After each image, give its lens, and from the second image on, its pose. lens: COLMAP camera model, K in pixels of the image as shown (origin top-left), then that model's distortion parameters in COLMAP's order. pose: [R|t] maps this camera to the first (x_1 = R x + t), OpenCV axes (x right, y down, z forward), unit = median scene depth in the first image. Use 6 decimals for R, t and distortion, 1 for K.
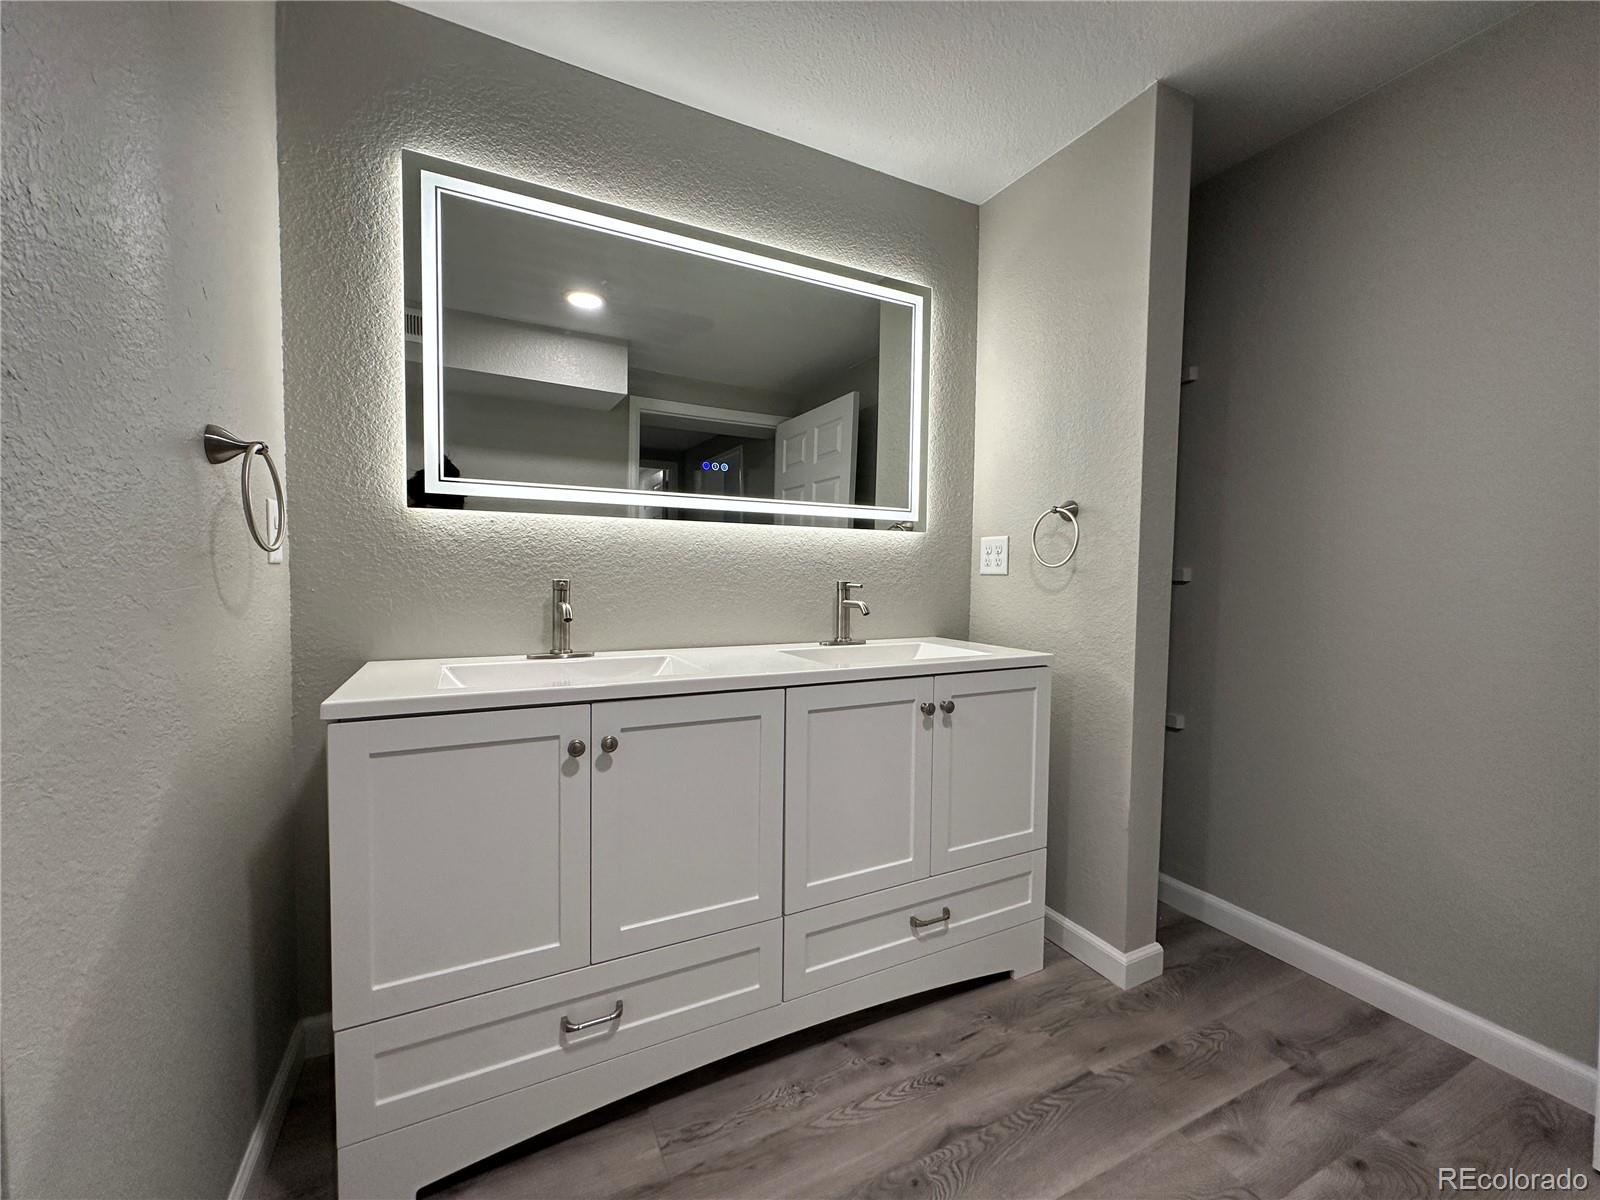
lens RADIAL K [[639.1, 0, 800.6], [0, 639.1, 603.9], [0, 0, 1]] dist [-0.003369, 0.001677]
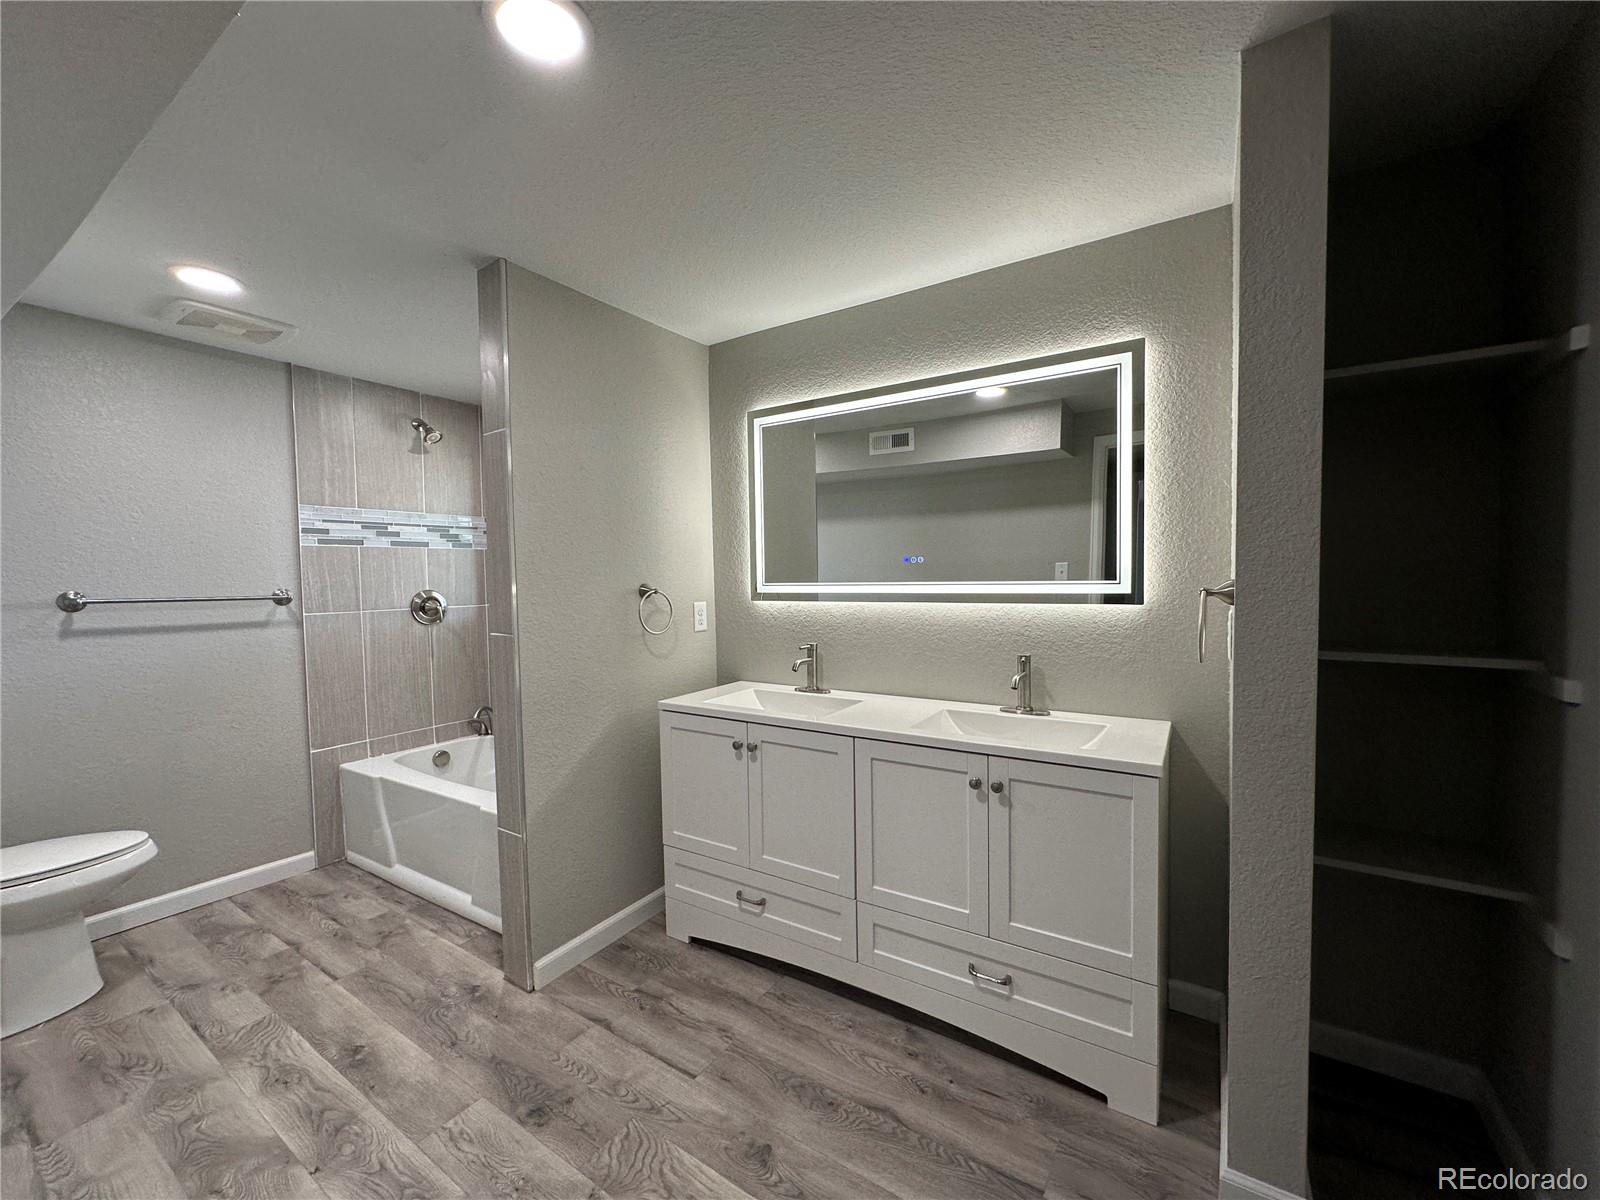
lens RADIAL K [[639.1, 0, 798.8], [0, 639.1, 604.9], [0, 0, 1]] dist [-0.003369, 0.001677]
pose [[0.510941, 0.023034, -0.859307, 1.068008], [-0.018867, 0.999701, 0.015579, -0.172101], [0.859409, 0.008252, 0.511222, 0.168579]]
